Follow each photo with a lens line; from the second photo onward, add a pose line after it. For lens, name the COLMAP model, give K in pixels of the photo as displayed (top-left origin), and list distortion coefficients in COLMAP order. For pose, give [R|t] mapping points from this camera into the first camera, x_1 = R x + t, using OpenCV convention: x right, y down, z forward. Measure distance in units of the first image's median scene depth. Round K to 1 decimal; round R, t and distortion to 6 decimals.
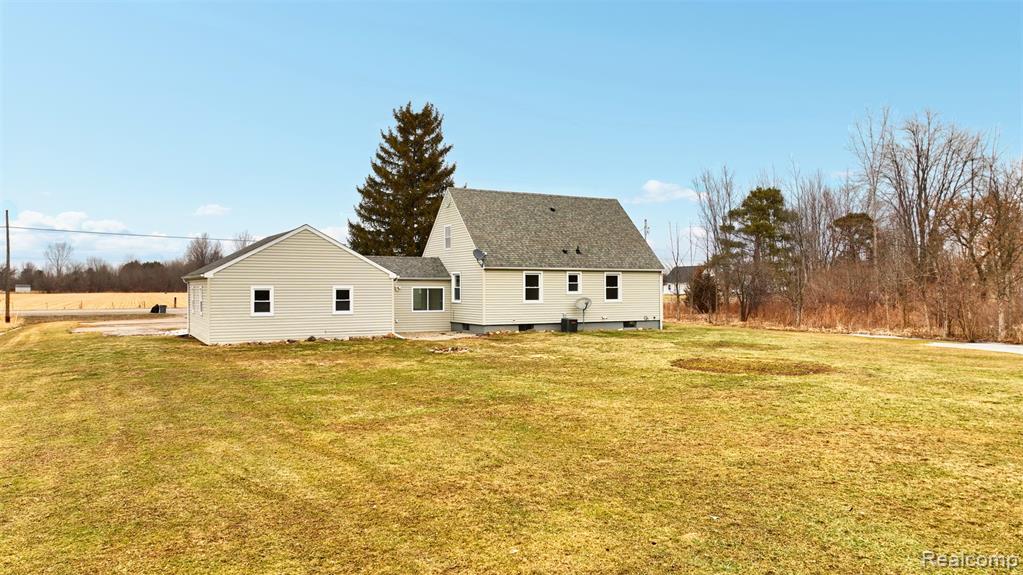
lens RADIAL K [[717.0, 0, 511.5], [0, 717.0, 287.5], [0, 0, 1]] dist [0.007131, -0.001474]
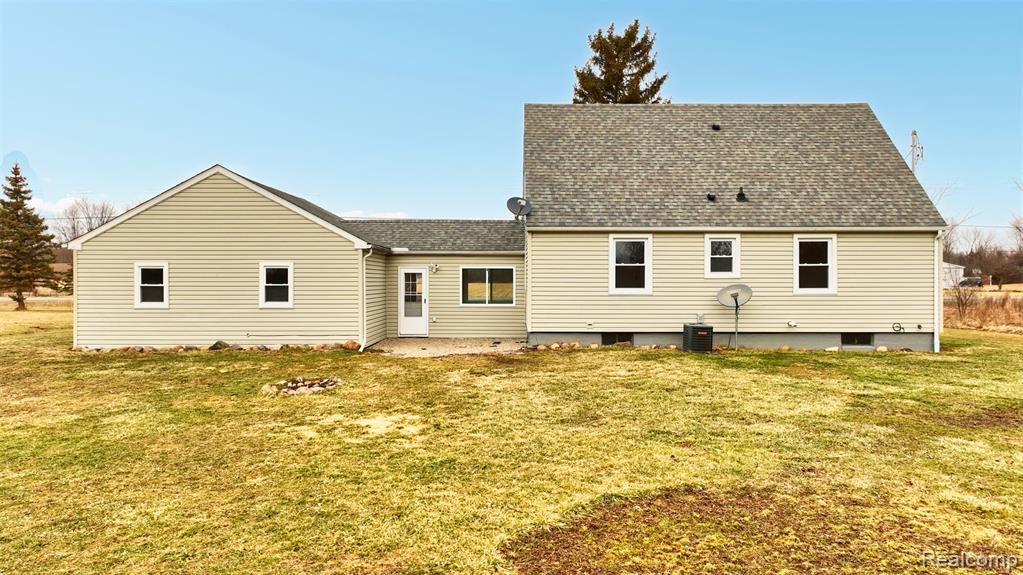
lens RADIAL K [[717.0, 0, 511.5], [0, 717.0, 287.5], [0, 0, 1]] dist [0.007131, -0.001474]
pose [[0.875369, 0.006691, -0.483408, 0.203561], [-0.001243, 0.999932, 0.011589, 0.010484], [0.483453, -0.009544, 0.875318, 0.464234]]
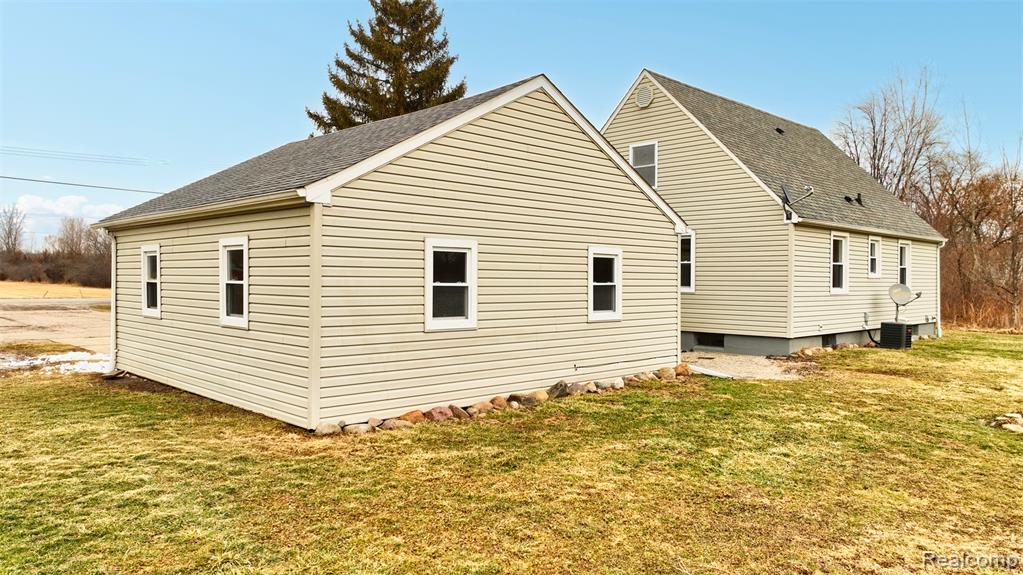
lens RADIAL K [[725.6, 0, 525.5], [0, 725.6, 287.0], [0, 0, 1]] dist [0.005816, 0.000484]
pose [[0.961550, 0.003373, 0.274608, -0.322819], [-0.005641, 0.999956, 0.007470, 0.013991], [-0.274571, -0.008732, 0.961527, 0.527434]]
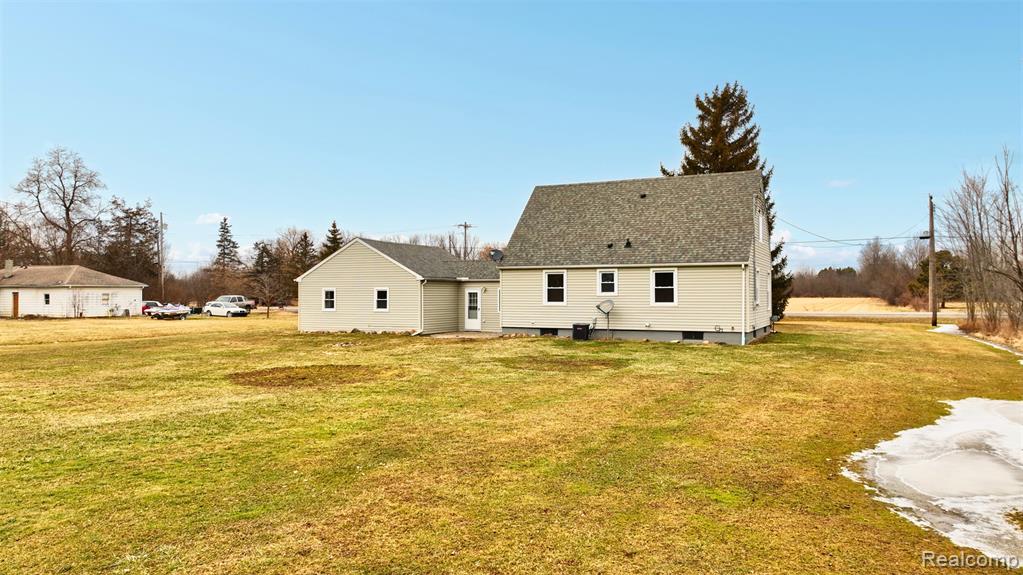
lens RADIAL K [[717.0, 0, 511.5], [0, 717.0, 287.5], [0, 0, 1]] dist [0.007131, -0.001474]
pose [[0.580917, -0.007164, -0.813931, 0.704381], [0.000418, 0.999964, -0.008502, 0.006742], [0.813963, 0.004599, 0.580899, 0.411784]]
